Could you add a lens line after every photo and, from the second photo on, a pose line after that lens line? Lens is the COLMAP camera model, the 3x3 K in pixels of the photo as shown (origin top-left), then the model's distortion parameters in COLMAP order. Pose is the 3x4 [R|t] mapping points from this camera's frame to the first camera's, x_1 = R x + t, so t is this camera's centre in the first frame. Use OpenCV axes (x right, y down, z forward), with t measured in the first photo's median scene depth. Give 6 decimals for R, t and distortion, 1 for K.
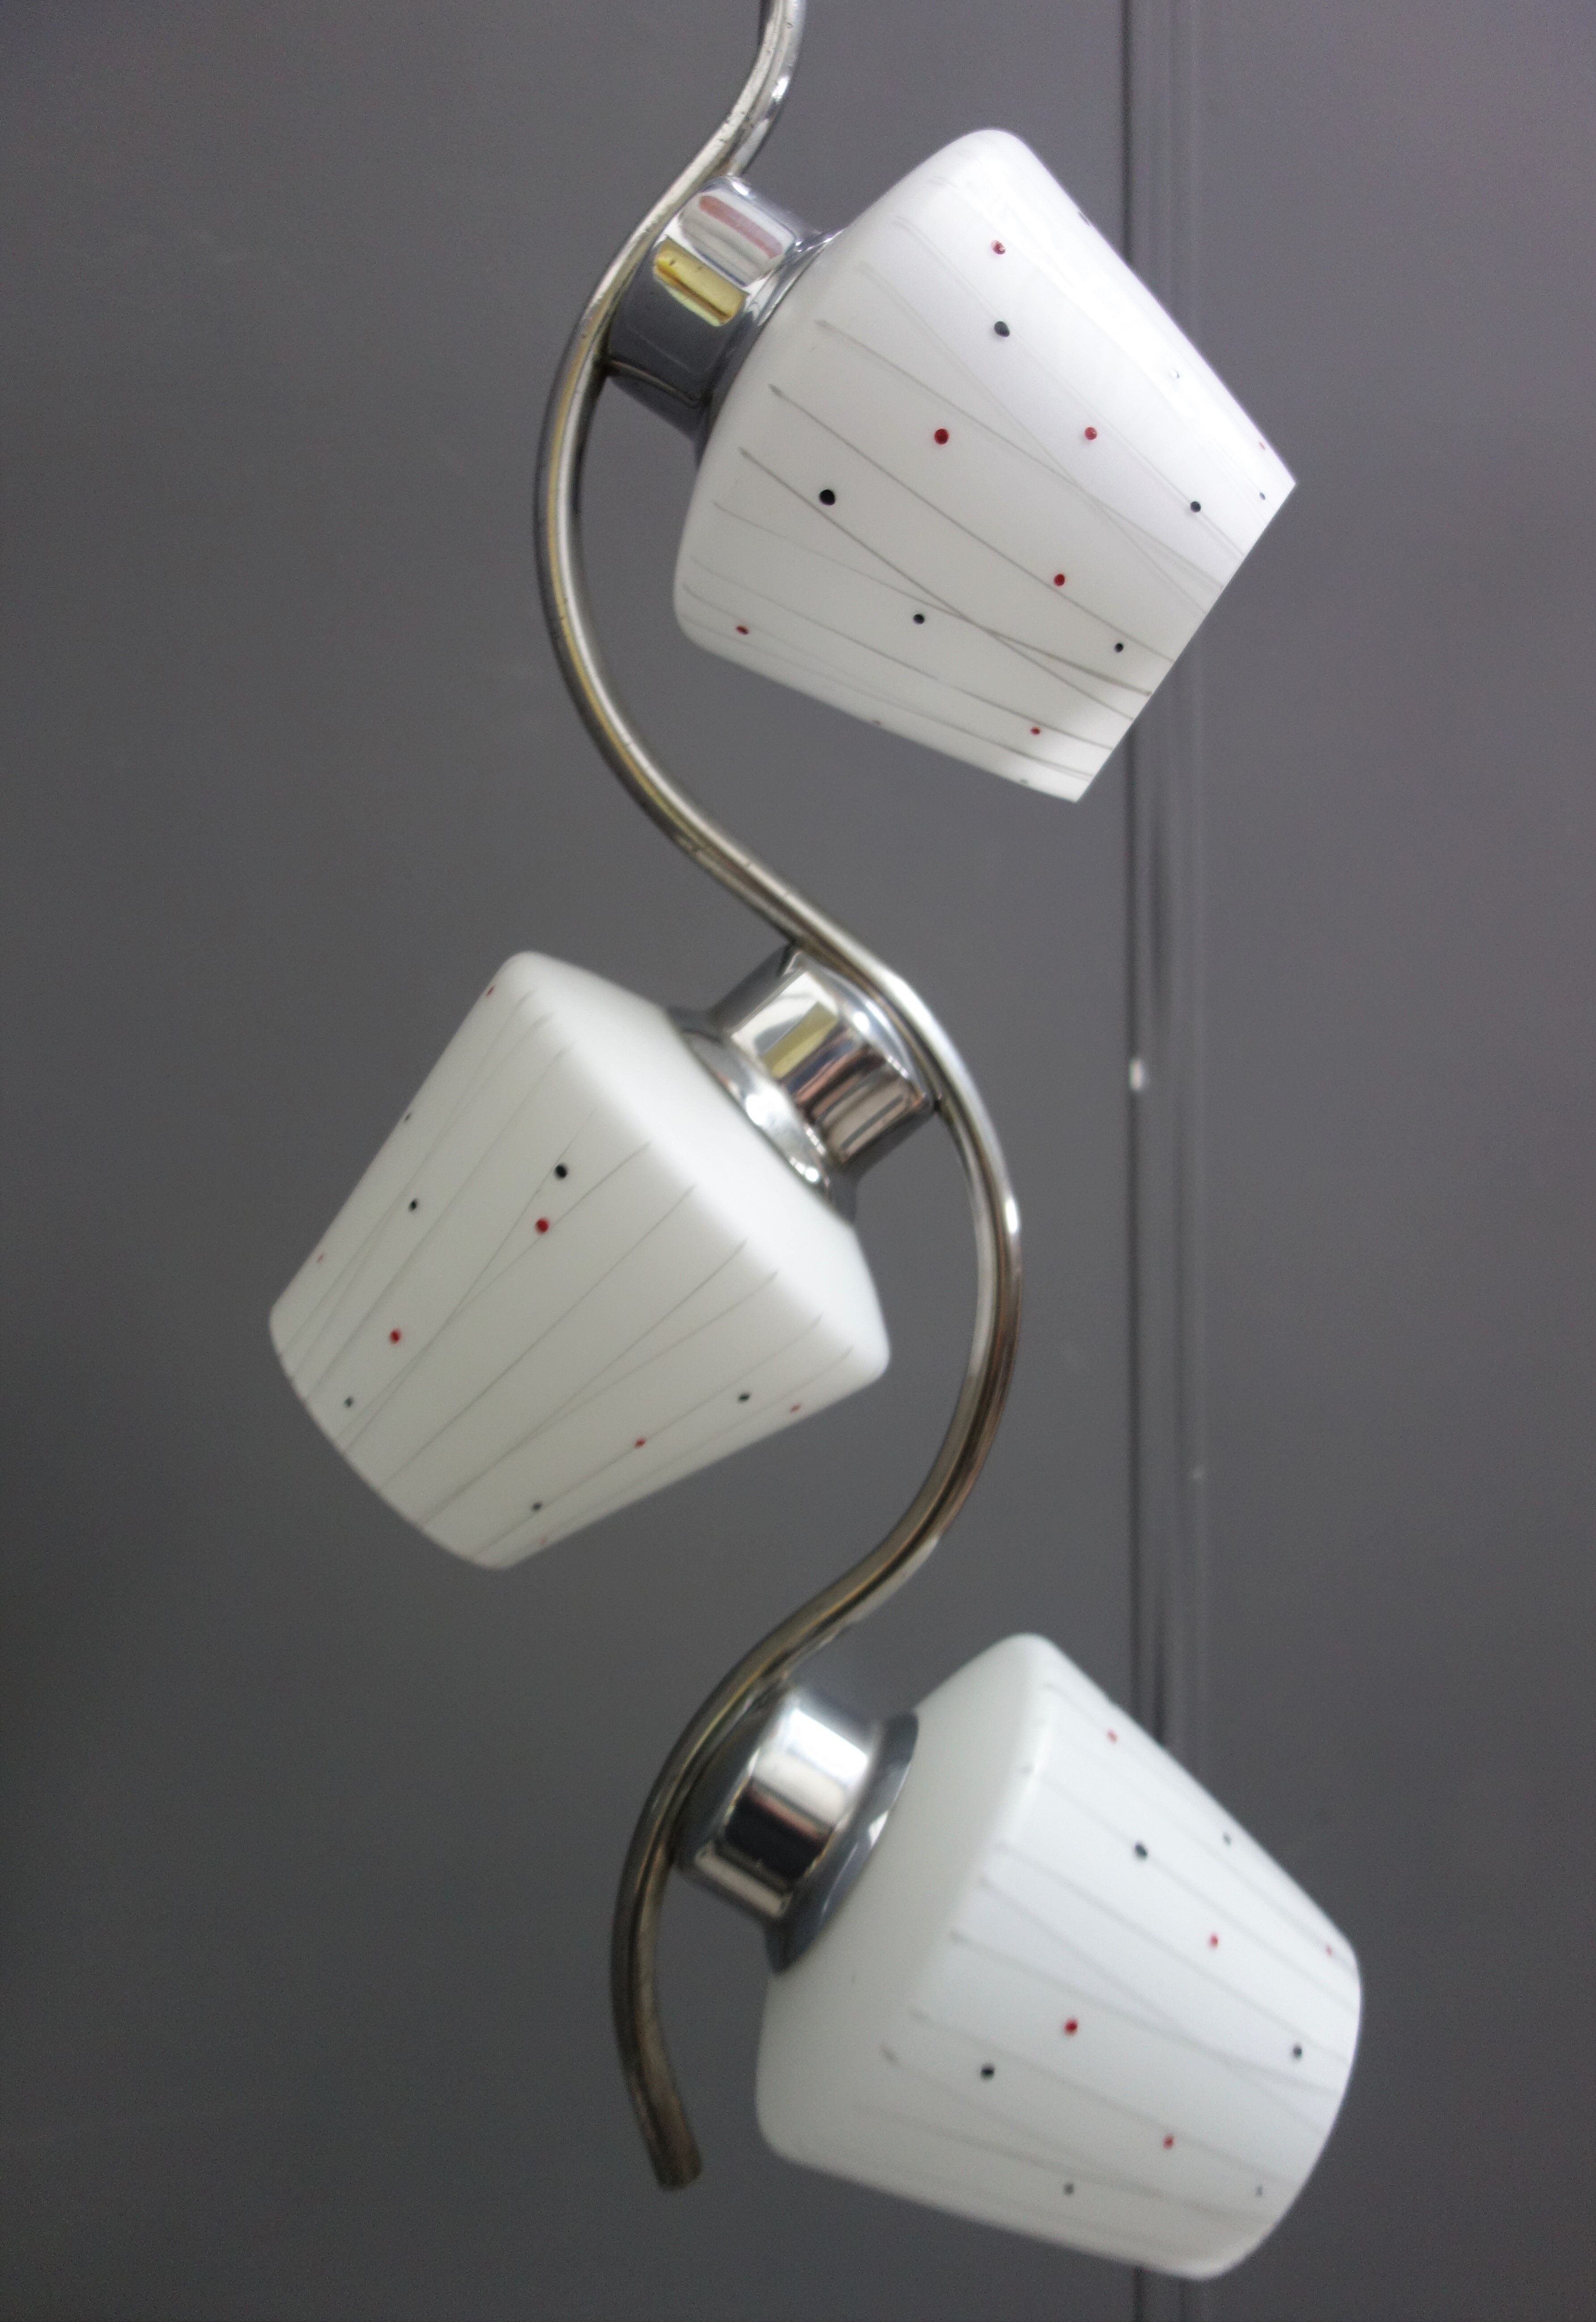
lens RADIAL K [[2065.4, 0, 852.3], [0, 2065.4, 1113.7], [0, 0, 1]] dist [-0.002713, -0.002238]
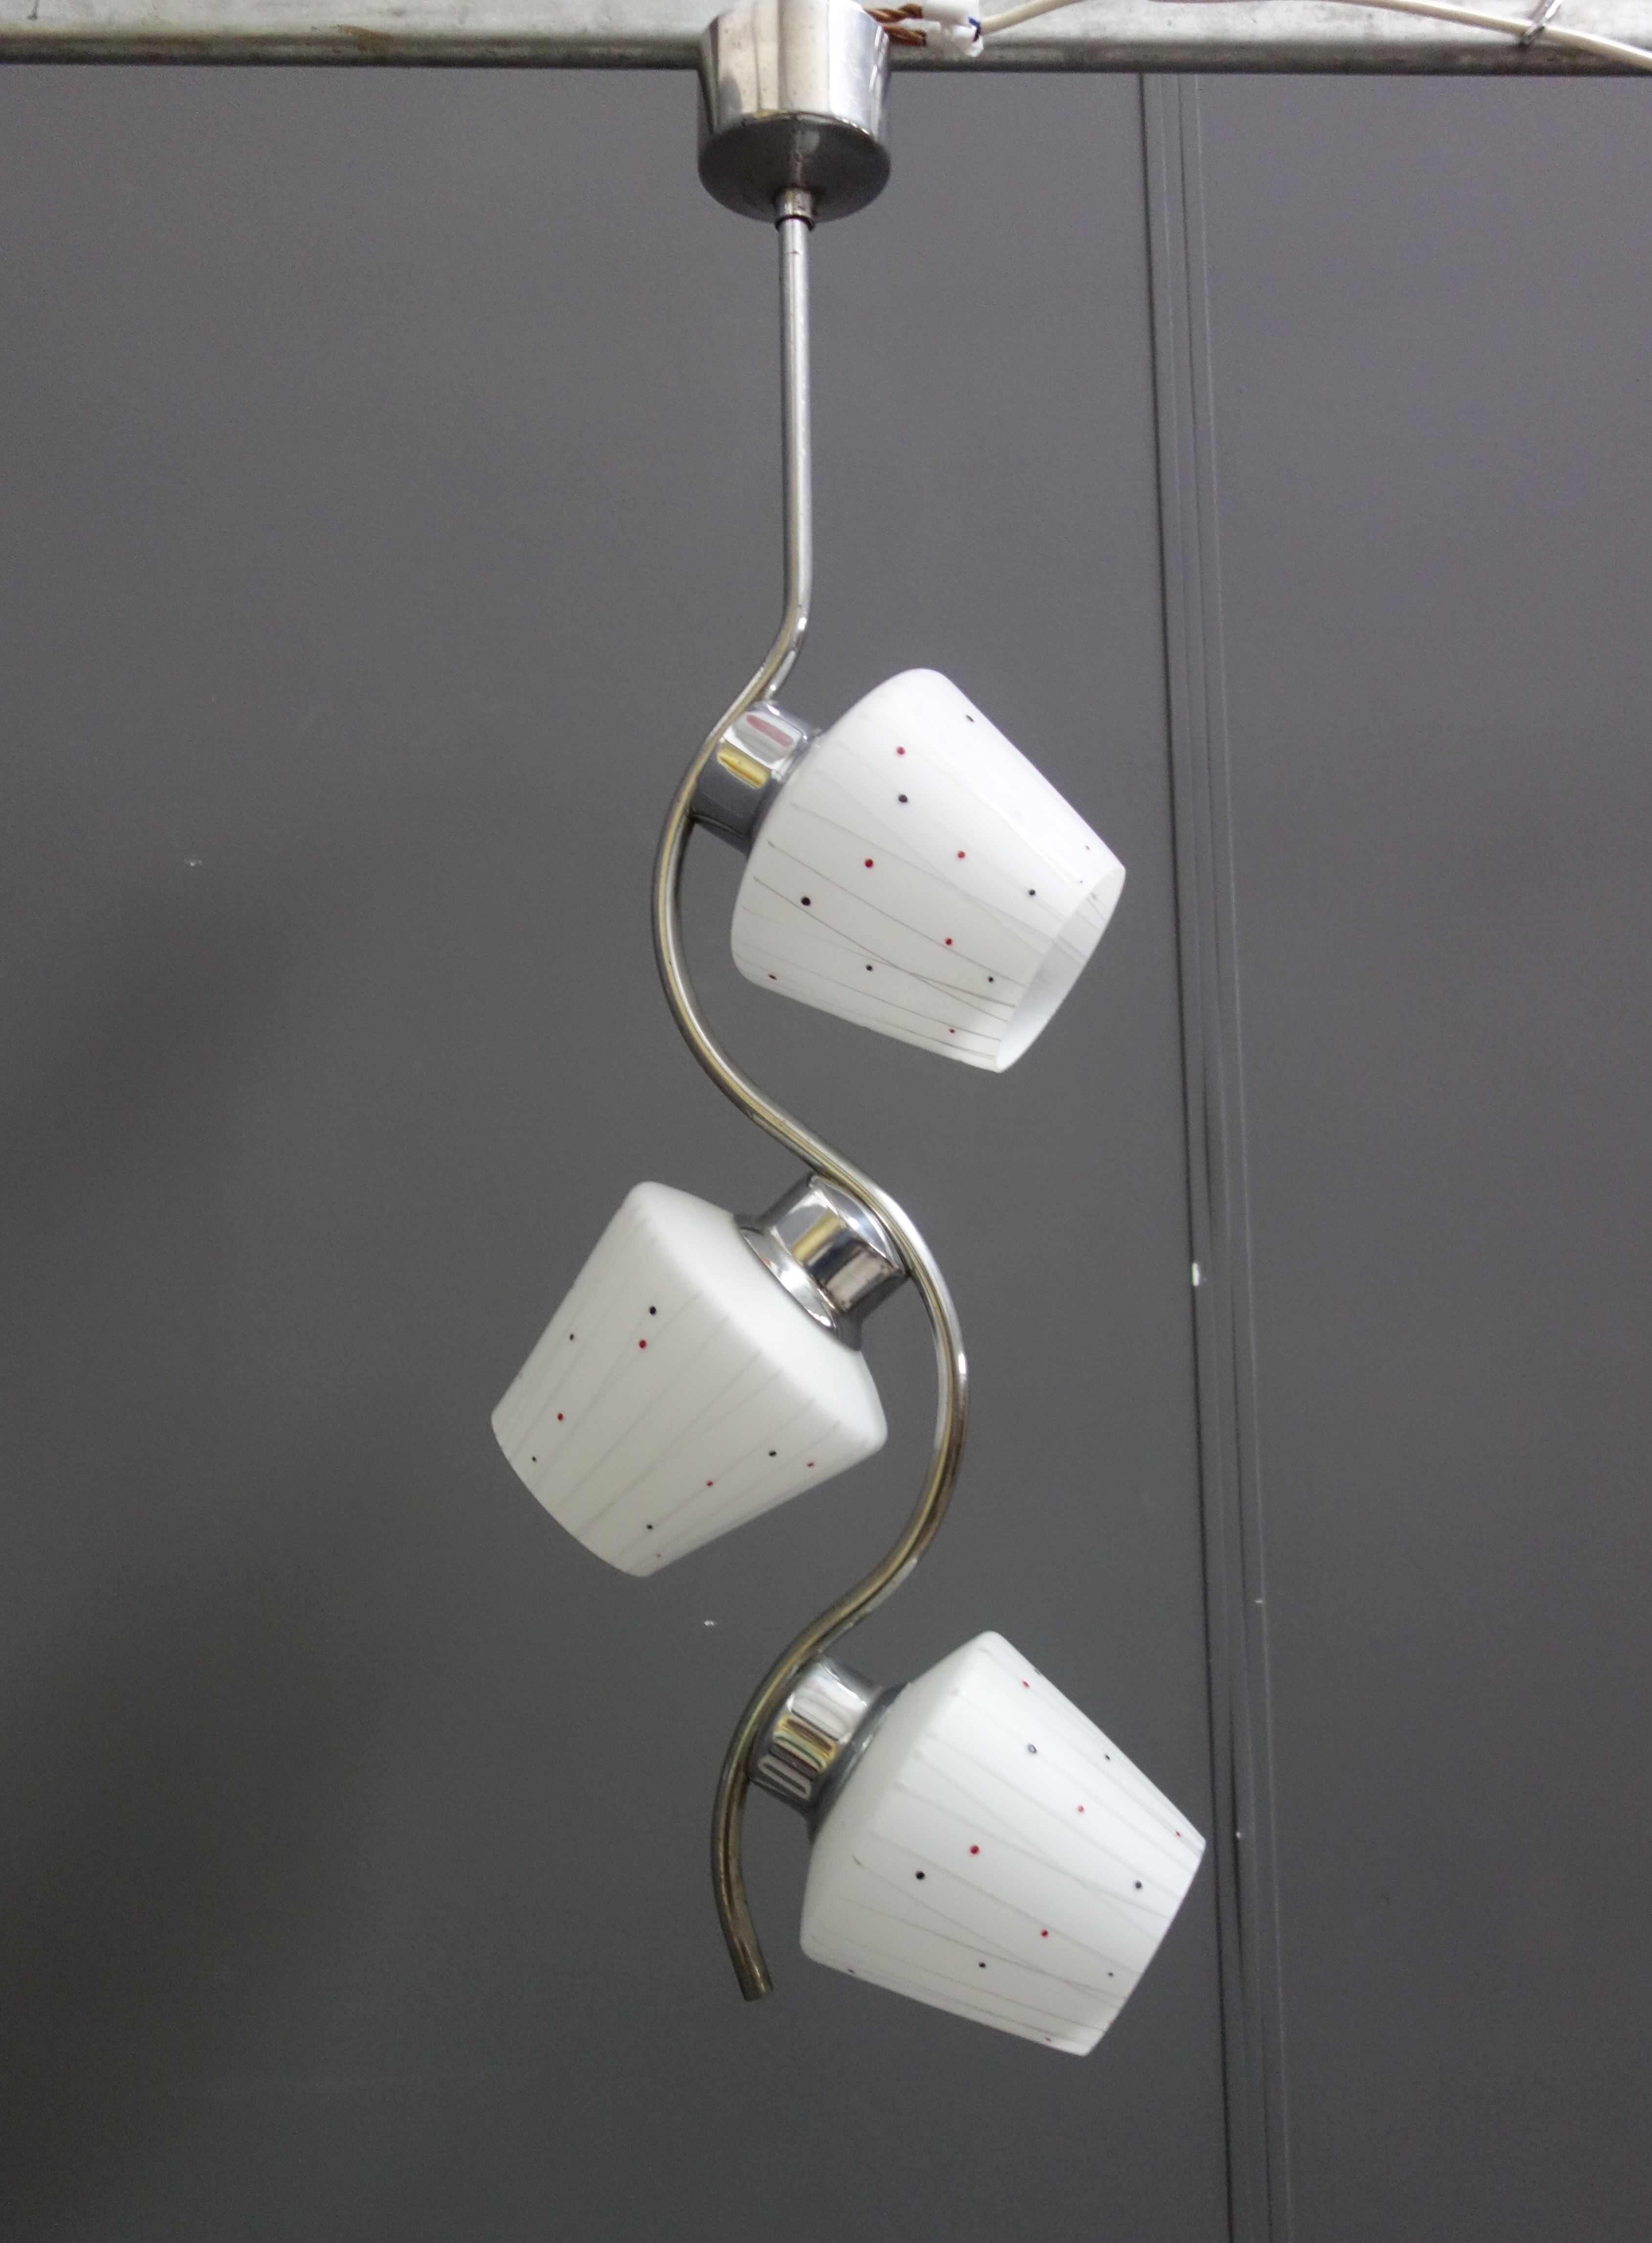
lens RADIAL K [[2208.0, 0, 826.0], [0, 2208.0, 1121.5], [0, 0, 1]] dist [-0.013000, -0.011797]
pose [[0.984663, -0.039516, -0.169933, 0.271164], [0.018957, 0.992479, -0.120942, 0.084341], [0.173434, 0.115866, 0.978006, -0.650205]]
